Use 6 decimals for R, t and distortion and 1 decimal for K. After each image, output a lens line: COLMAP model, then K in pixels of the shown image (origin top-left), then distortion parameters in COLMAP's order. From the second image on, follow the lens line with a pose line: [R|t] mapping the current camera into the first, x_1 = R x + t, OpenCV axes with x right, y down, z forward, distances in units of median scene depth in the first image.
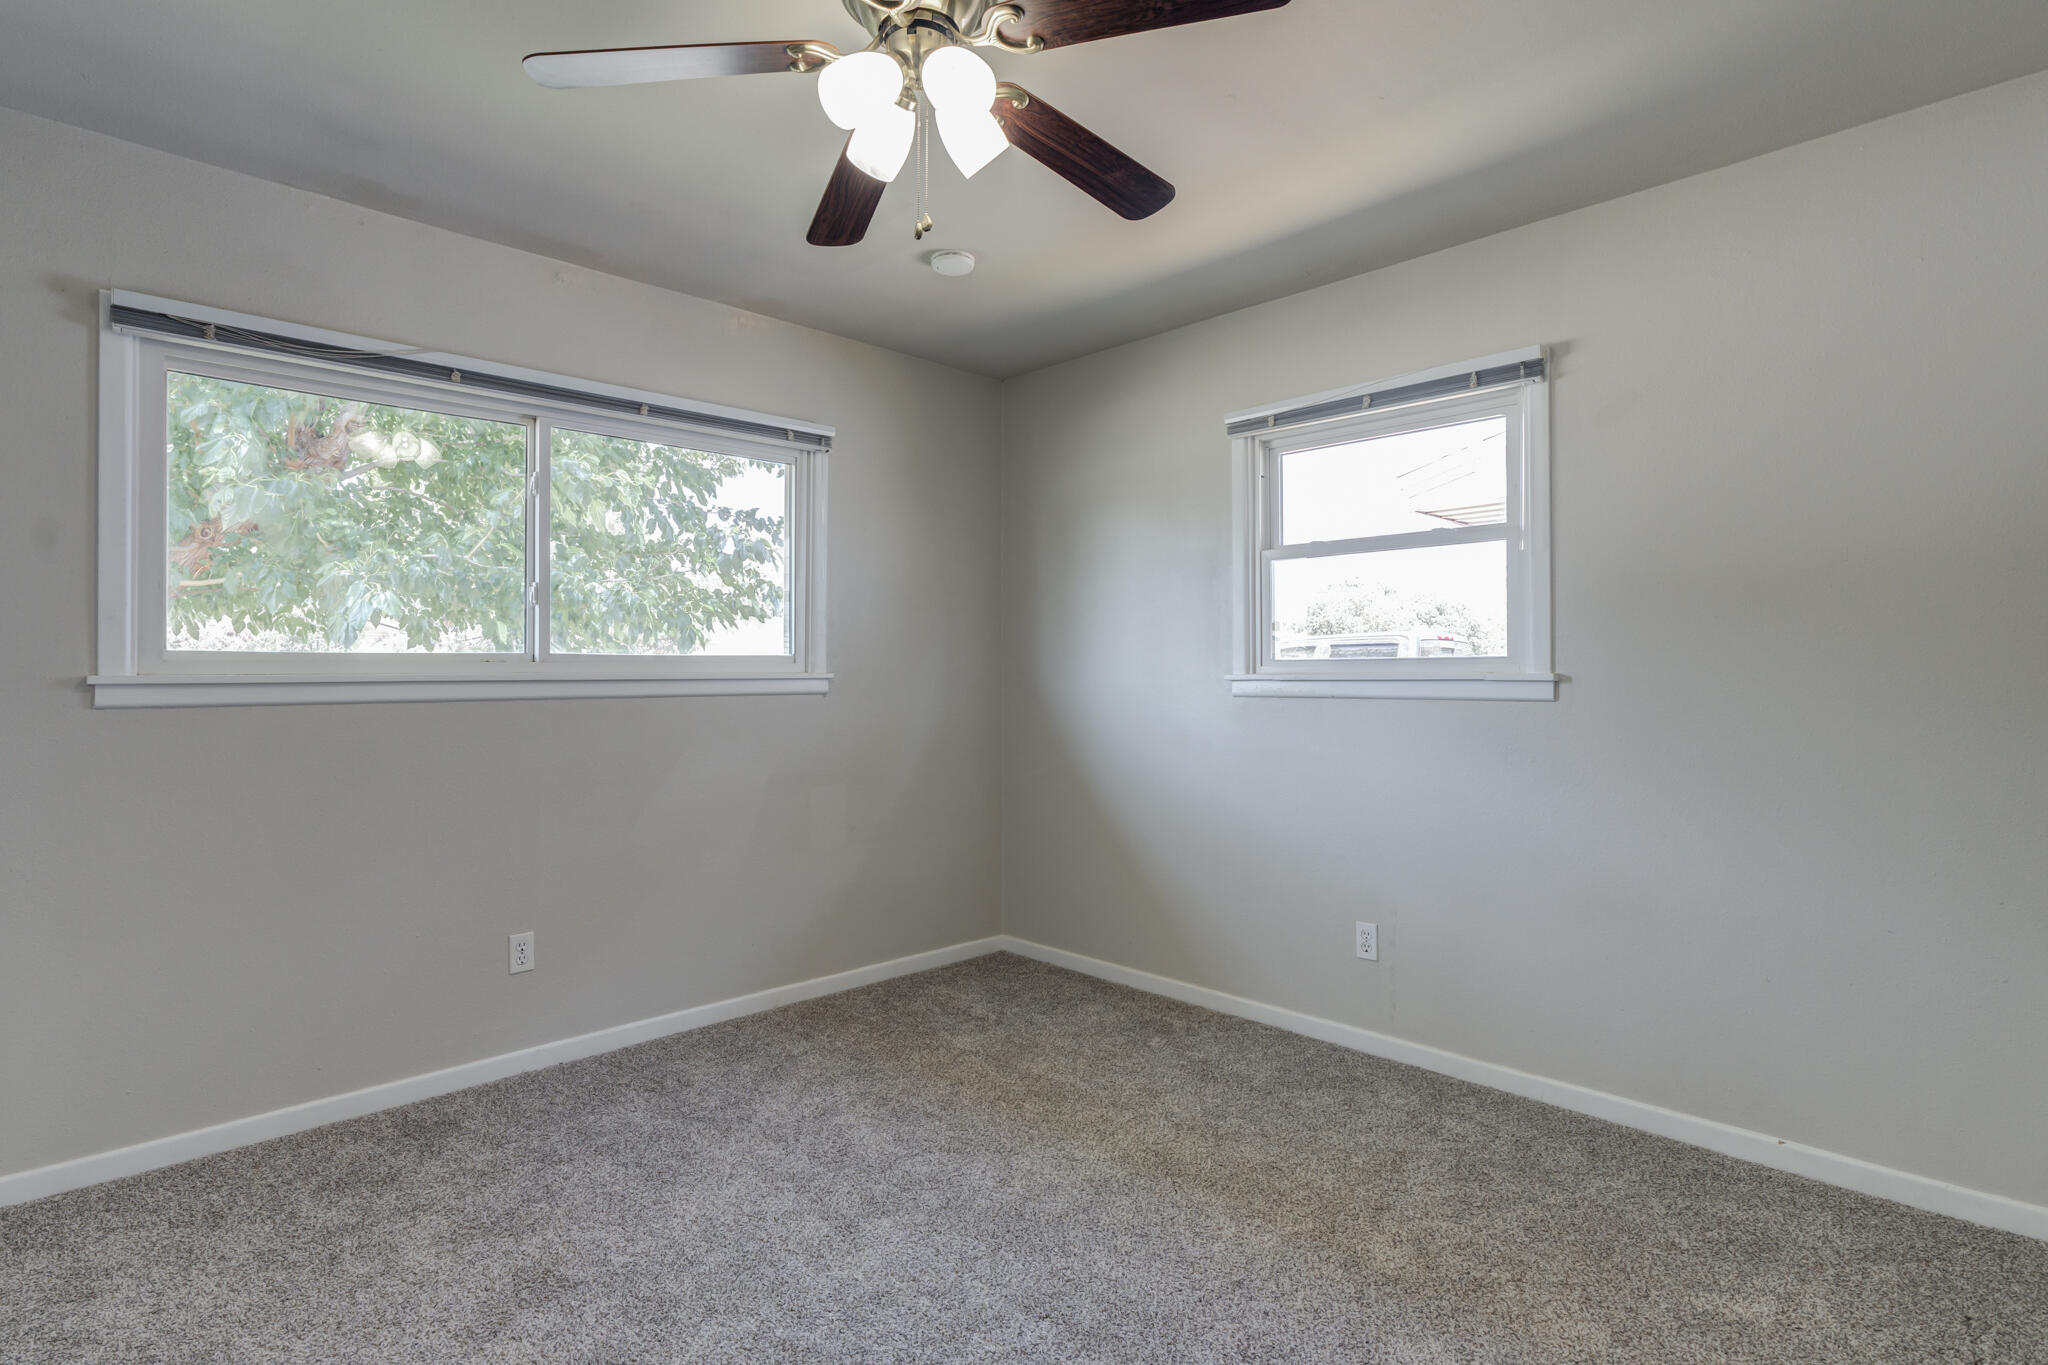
lens RADIAL K [[1049.5, 0, 968.5], [0, 1049.5, 678.8], [0, 0, 1]] dist [-0.012920, -0.000168]
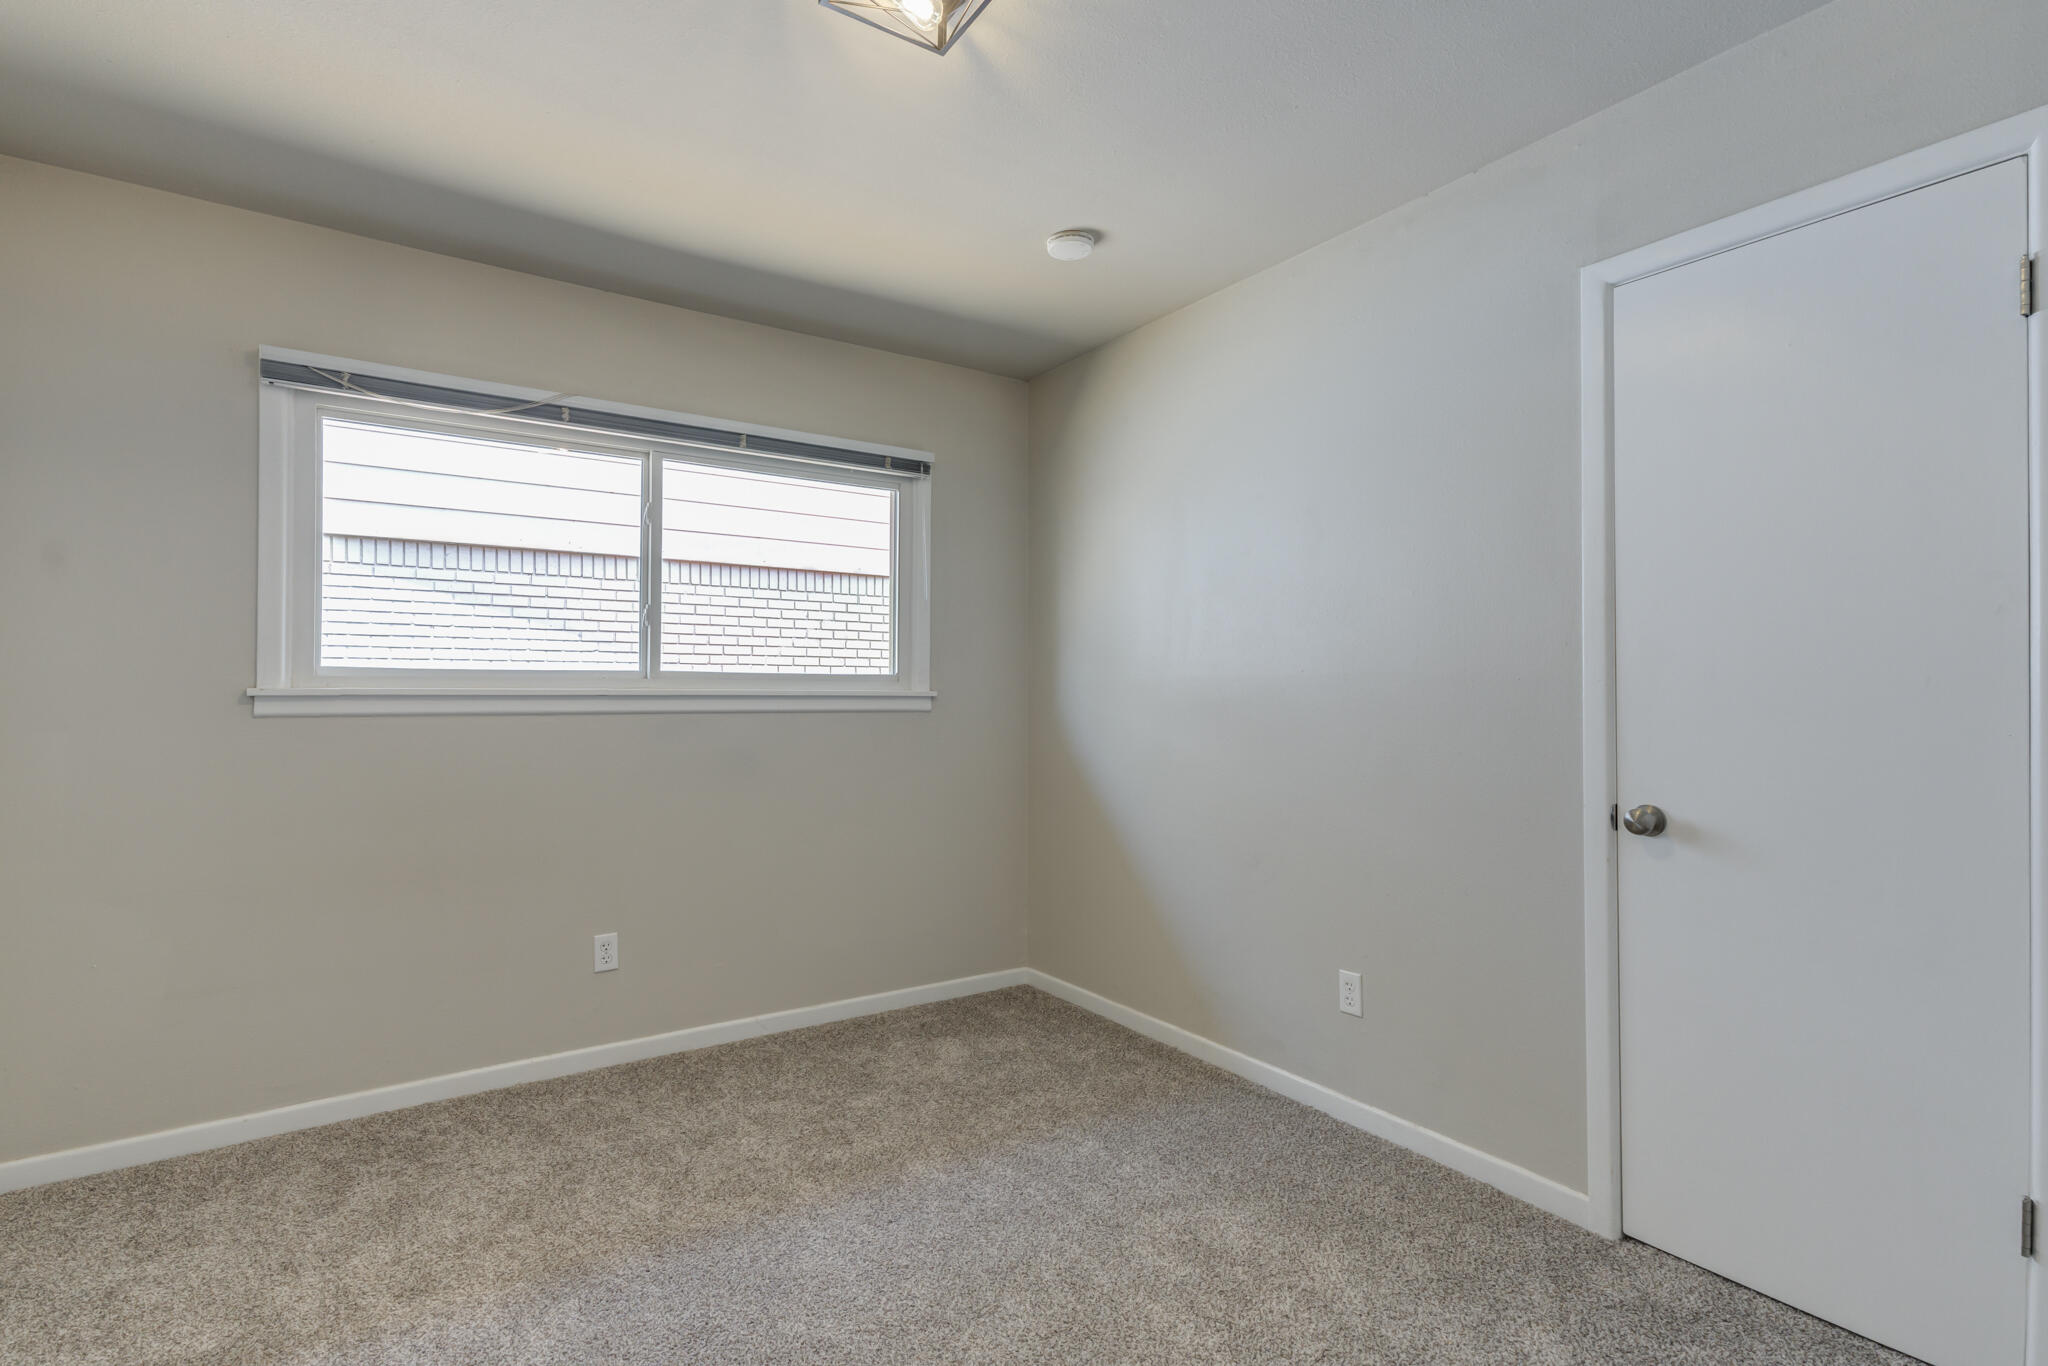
lens RADIAL K [[942.6, 0, 994.5], [0, 942.6, 680.9], [0, 0, 1]] dist [-0.001543, 0.011001]
pose [[0.981766, 0.005875, -0.190002, 0.140025], [-0.008927, 0.999844, -0.015211, -0.002369], [0.189883, 0.016629, 0.981666, 0.130346]]
